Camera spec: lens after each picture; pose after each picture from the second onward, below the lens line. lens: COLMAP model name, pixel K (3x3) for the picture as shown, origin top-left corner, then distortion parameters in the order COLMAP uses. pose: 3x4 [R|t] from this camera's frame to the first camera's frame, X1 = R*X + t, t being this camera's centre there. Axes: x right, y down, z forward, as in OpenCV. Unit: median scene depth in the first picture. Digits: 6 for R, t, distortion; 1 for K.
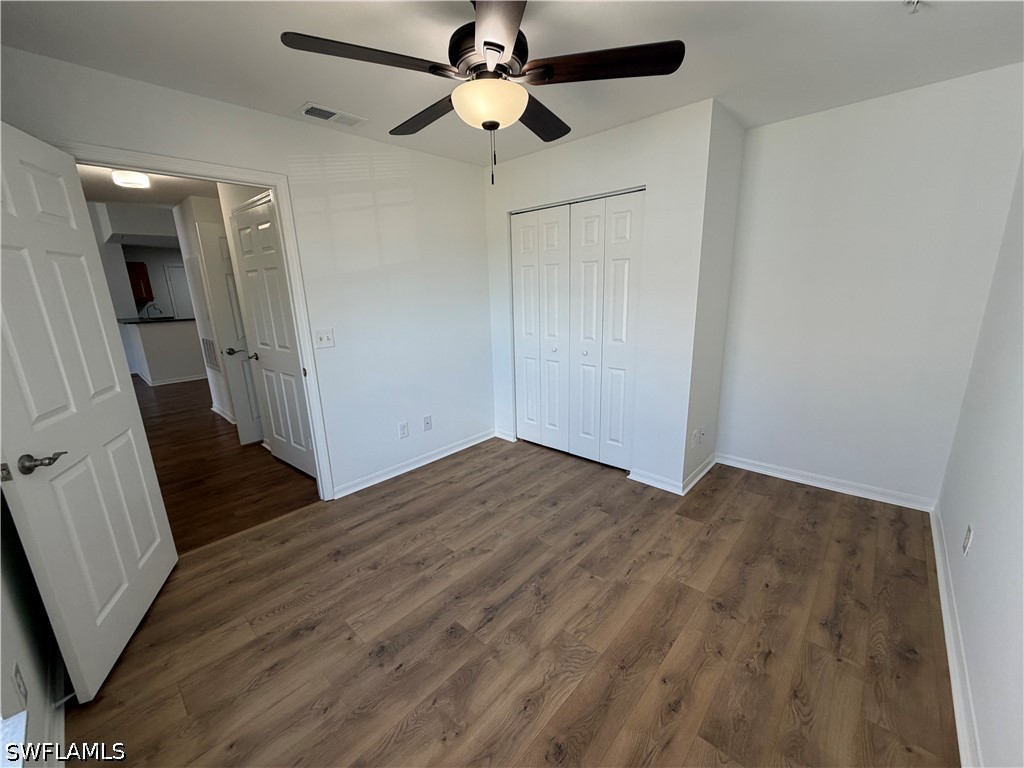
lens RADIAL K [[408.1, 0, 509.3], [0, 408.1, 385.8], [0, 0, 1]] dist [-0.000343, 0.000683]
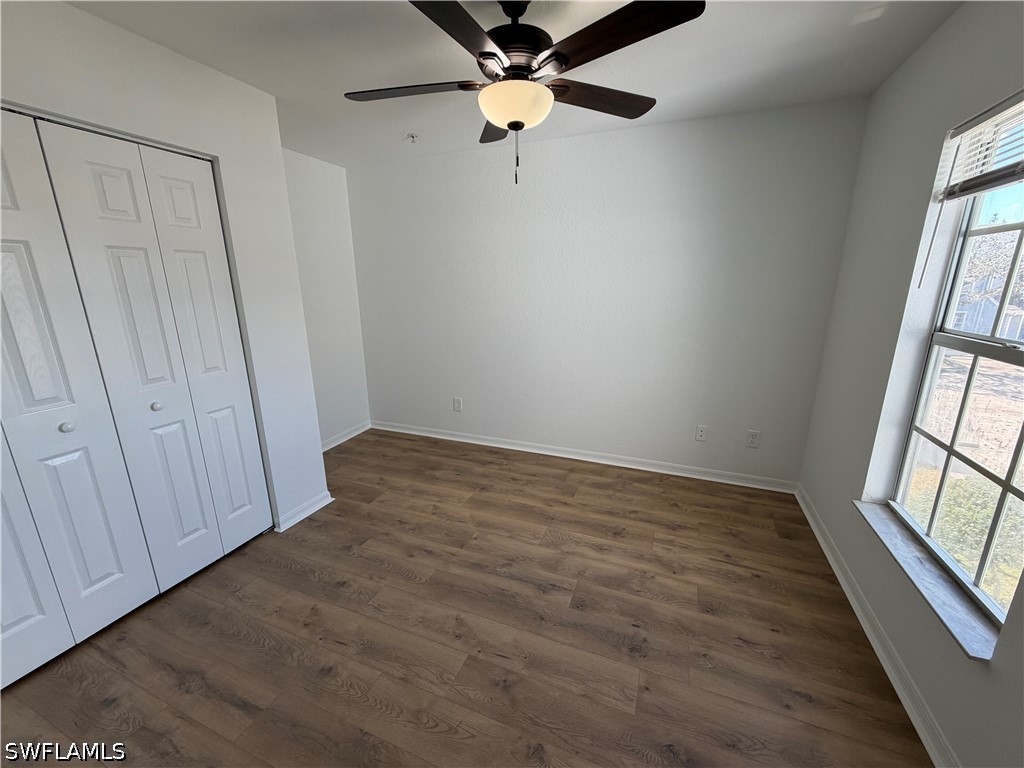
lens RADIAL K [[408.1, 0, 511.0], [0, 408.1, 384.9], [0, 0, 1]] dist [-0.000343, 0.000683]
pose [[-0.351723, -0.199680, 0.914559, -0.808967], [0.239255, 0.925360, 0.294051, -0.250516], [-0.905013, 0.322238, -0.277695, 1.101347]]
